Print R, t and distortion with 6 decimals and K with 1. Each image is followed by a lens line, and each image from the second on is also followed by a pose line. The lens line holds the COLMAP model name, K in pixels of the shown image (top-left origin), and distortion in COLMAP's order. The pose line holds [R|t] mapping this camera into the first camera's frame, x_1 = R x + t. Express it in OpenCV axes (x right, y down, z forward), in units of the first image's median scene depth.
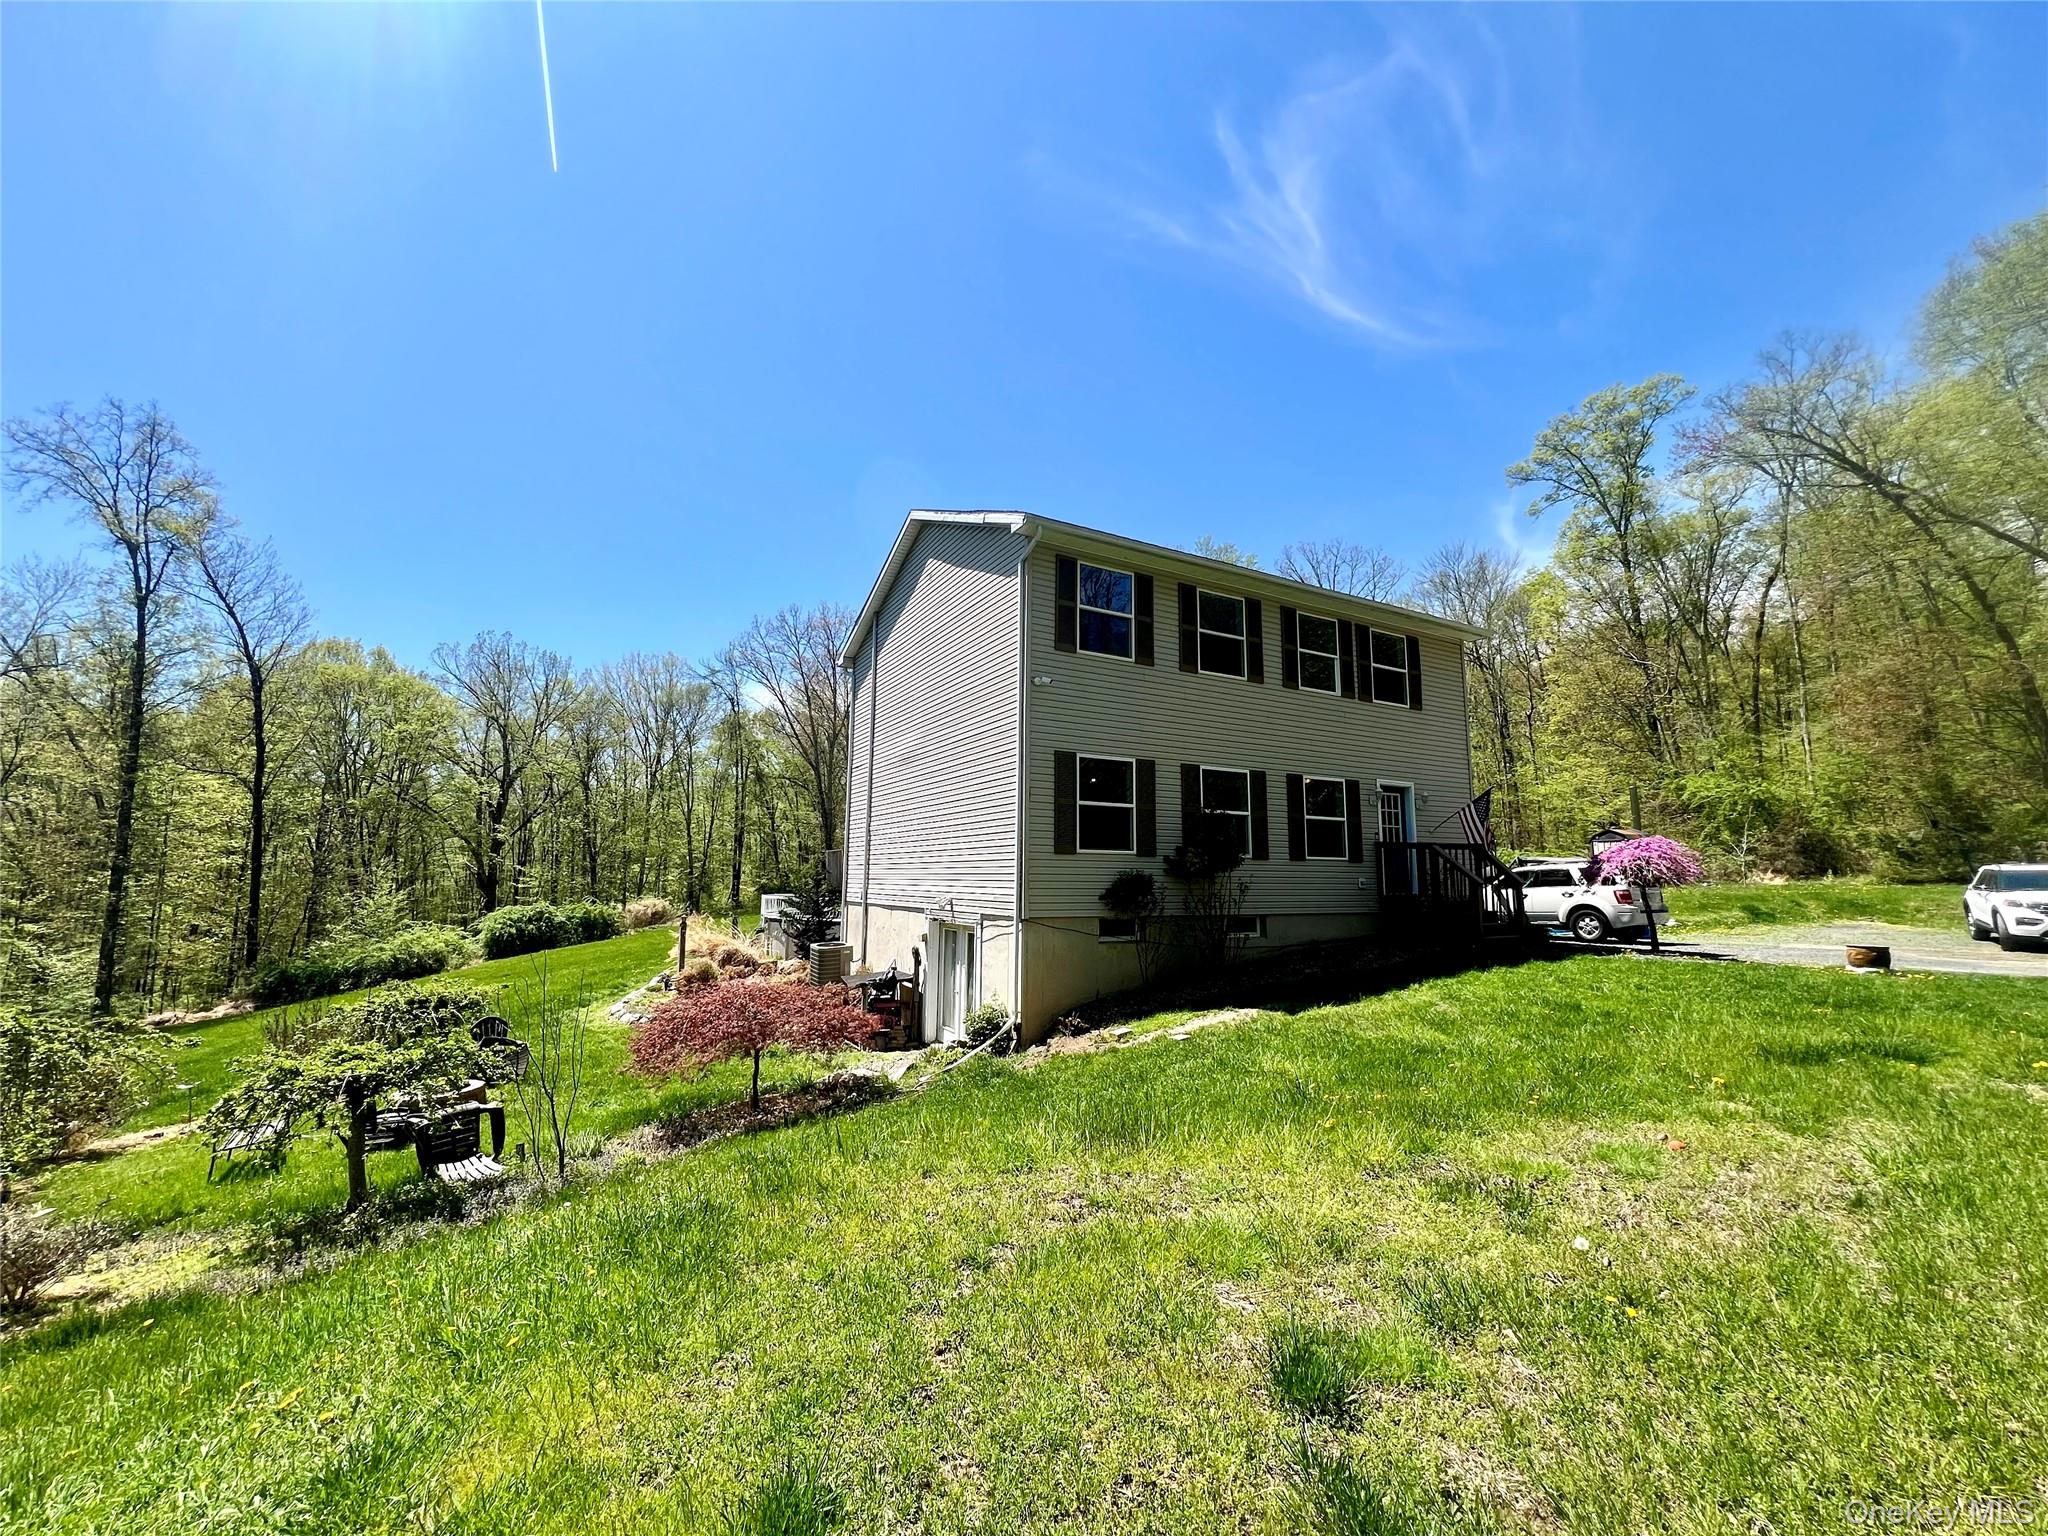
lens RADIAL K [[818.2, 0, 1026.9], [0, 818.2, 770.0], [0, 0, 1]] dist [-0.003537, -0.000044]
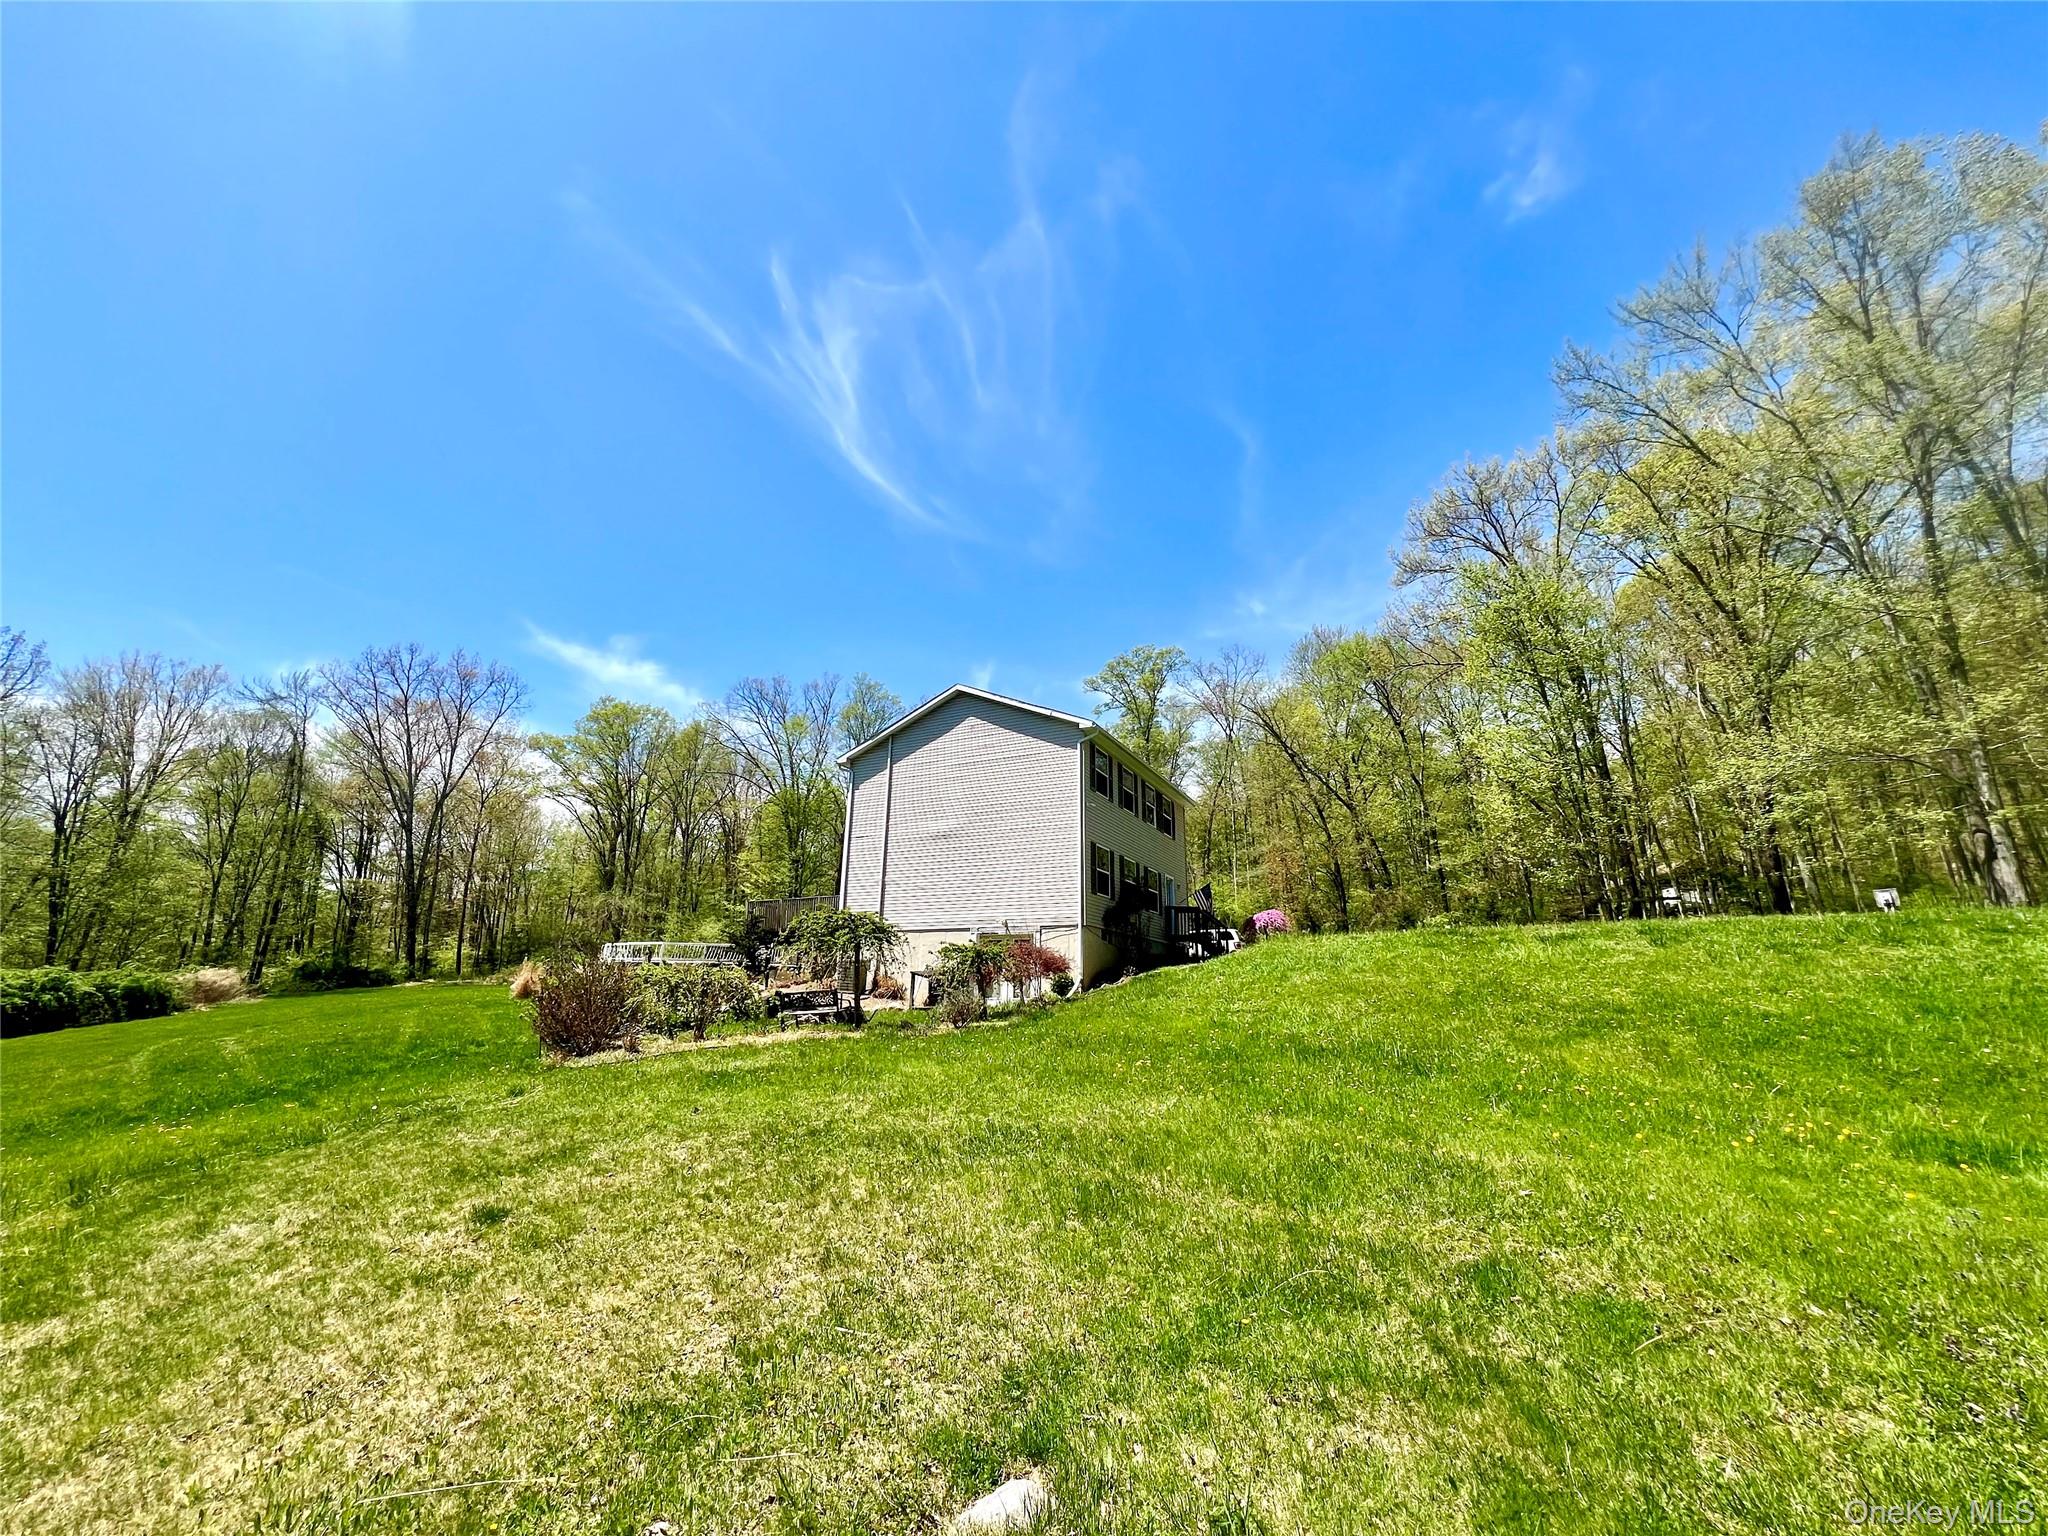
lens RADIAL K [[818.2, 0, 1022.0], [0, 818.2, 763.8], [0, 0, 1]] dist [-0.003537, -0.000044]
pose [[0.818922, 0.156431, 0.552174, -0.914340], [-0.077599, 0.983481, -0.163535, 0.095850], [-0.568634, 0.091075, 0.817533, -0.396300]]
